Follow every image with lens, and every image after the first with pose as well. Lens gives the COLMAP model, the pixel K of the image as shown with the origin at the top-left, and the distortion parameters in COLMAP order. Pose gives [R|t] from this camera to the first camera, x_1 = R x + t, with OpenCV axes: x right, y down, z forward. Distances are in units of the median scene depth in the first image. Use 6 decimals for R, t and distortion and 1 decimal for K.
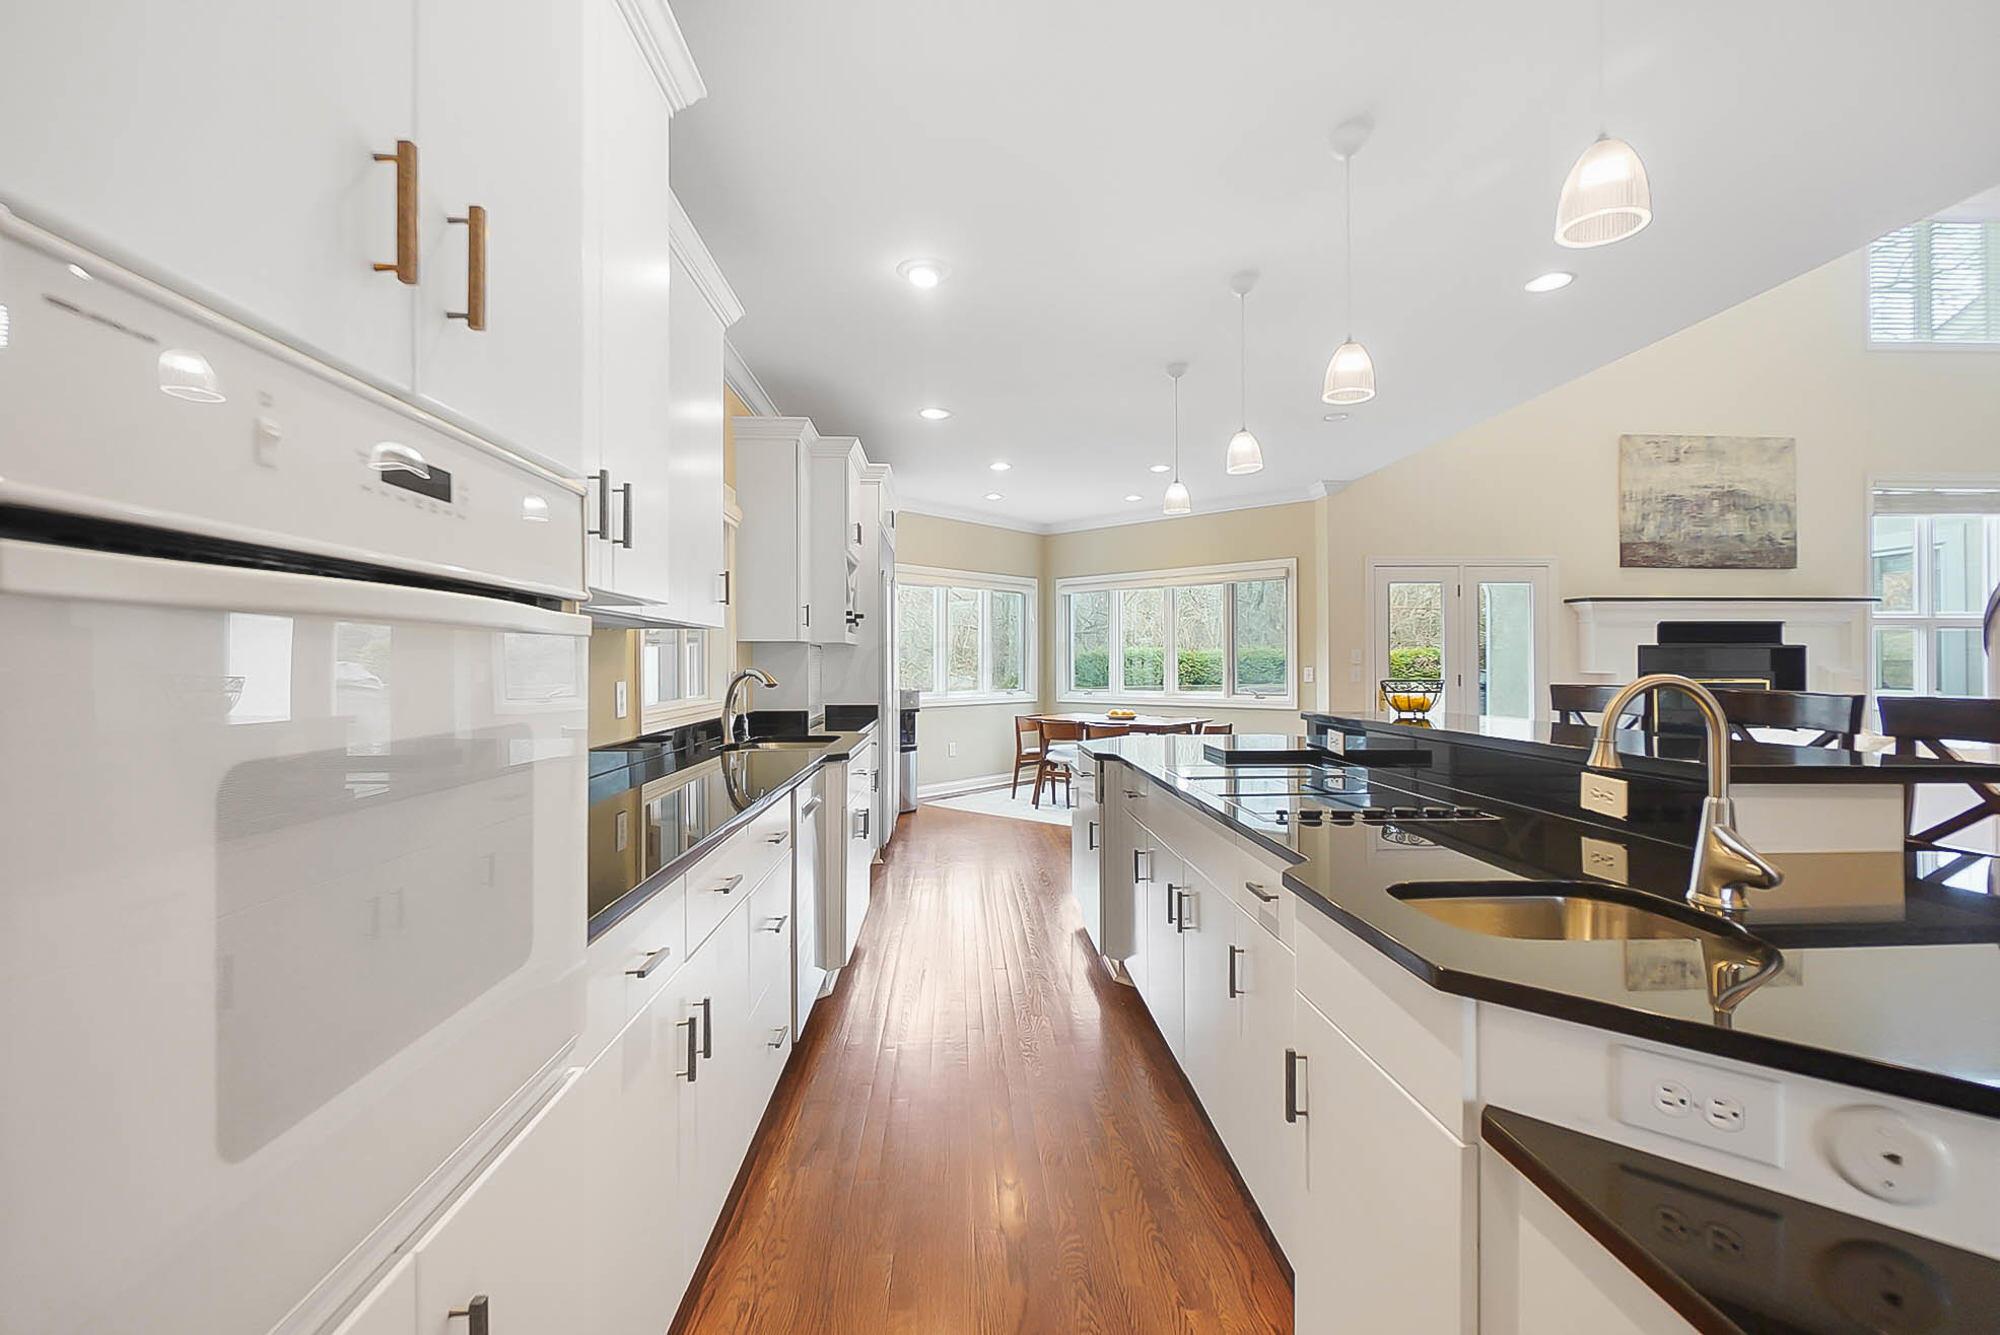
lens RADIAL K [[849.3, 0, 991.9], [0, 849.3, 673.4], [0, 0, 1]] dist [-0.002687, -0.000427]
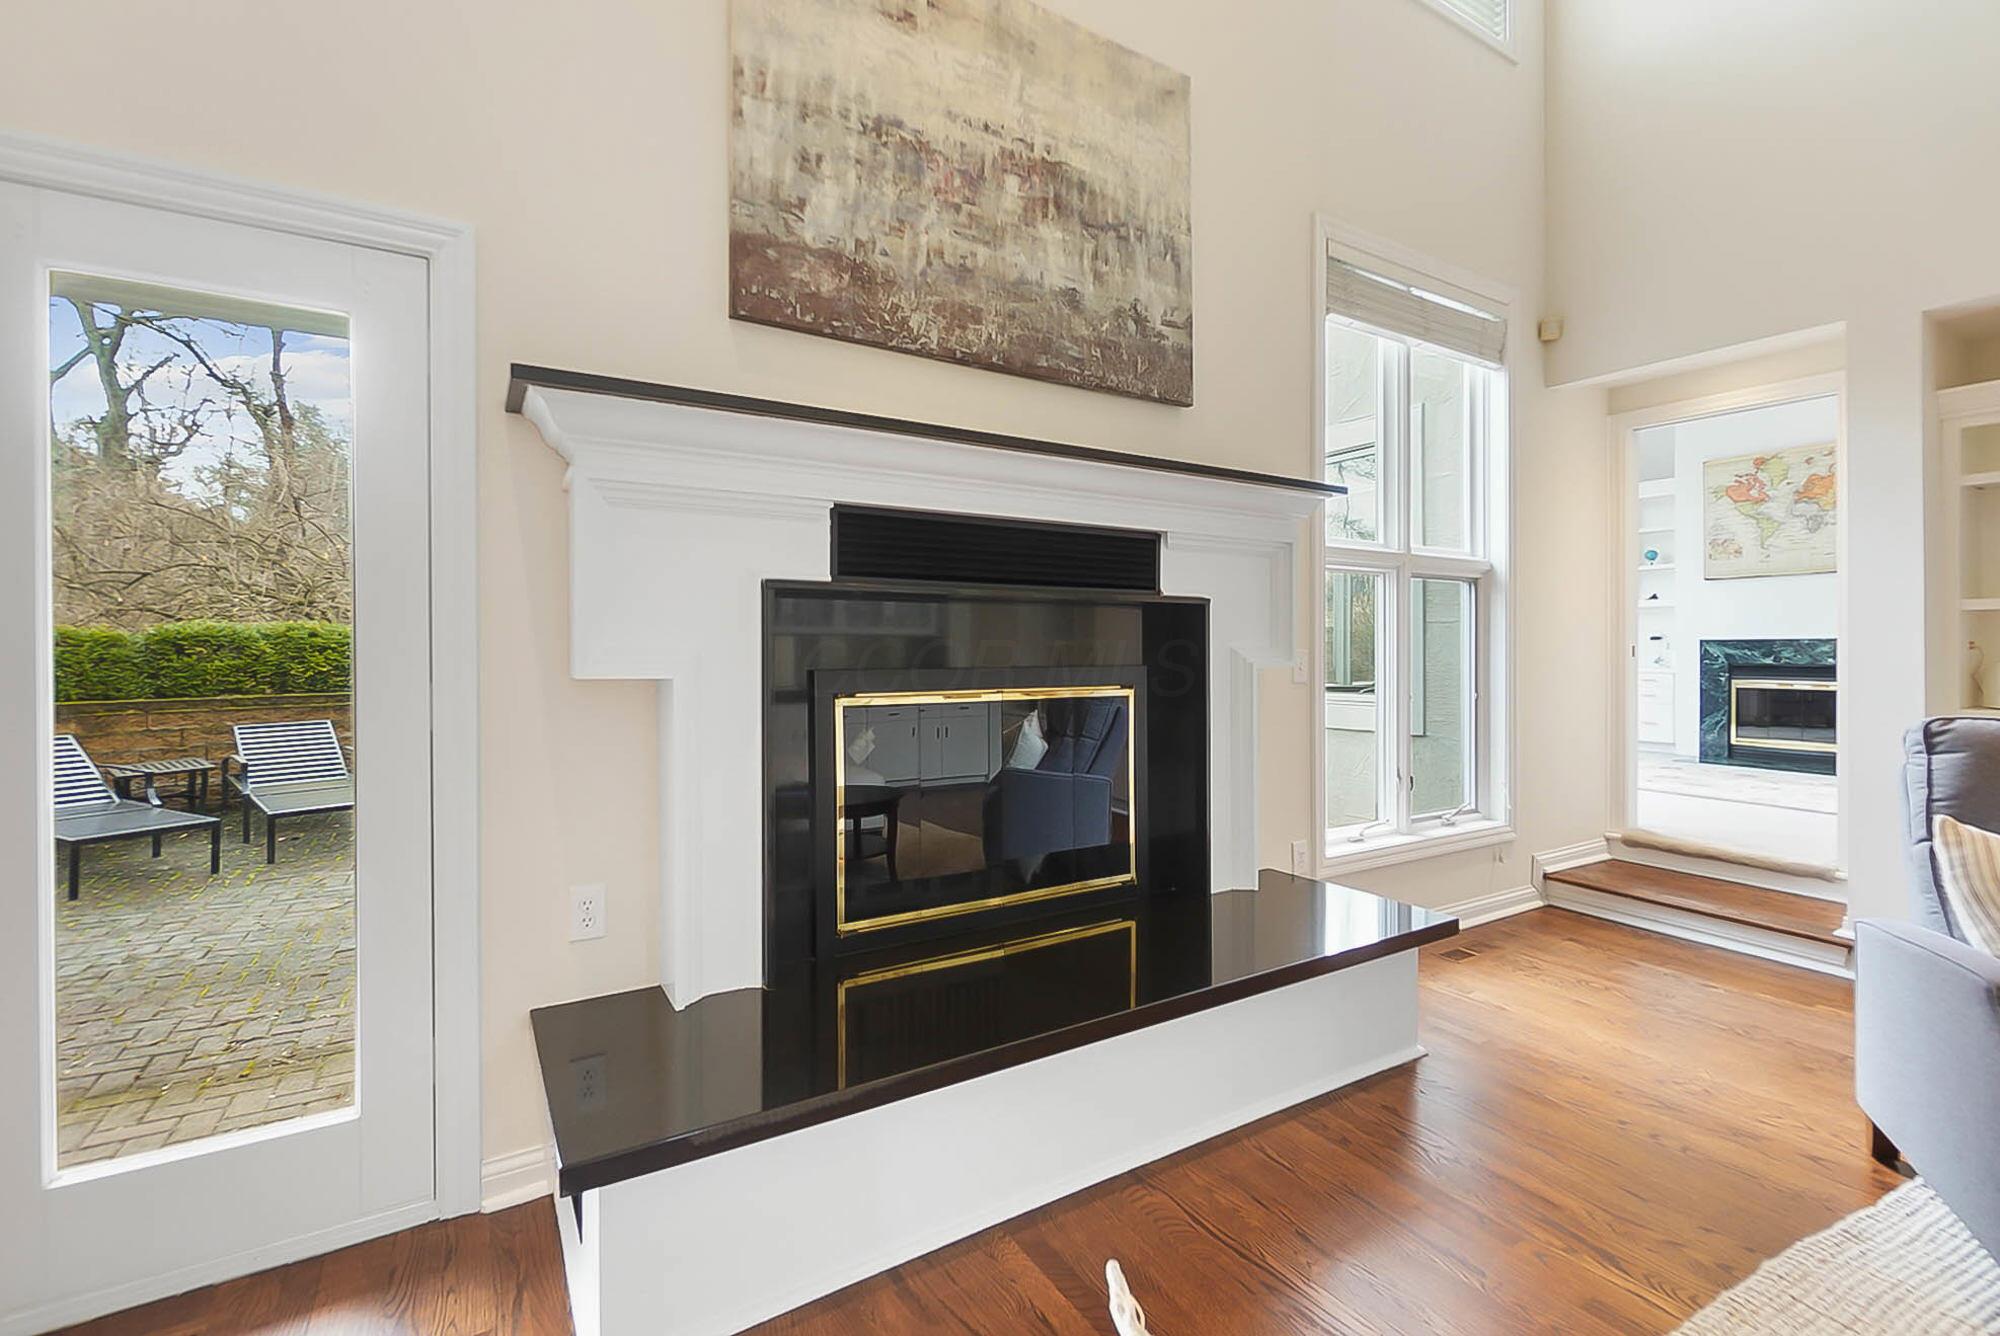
lens RADIAL K [[865.1, 0, 989.4], [0, 865.1, 653.7], [0, 0, 1]] dist [0.000596, -0.000159]
pose [[0.879290, -0.001136, 0.476286, 0.676158], [-0.002528, 0.999972, 0.007053, -0.009916], [-0.476281, -0.007406, 0.879262, 0.689749]]
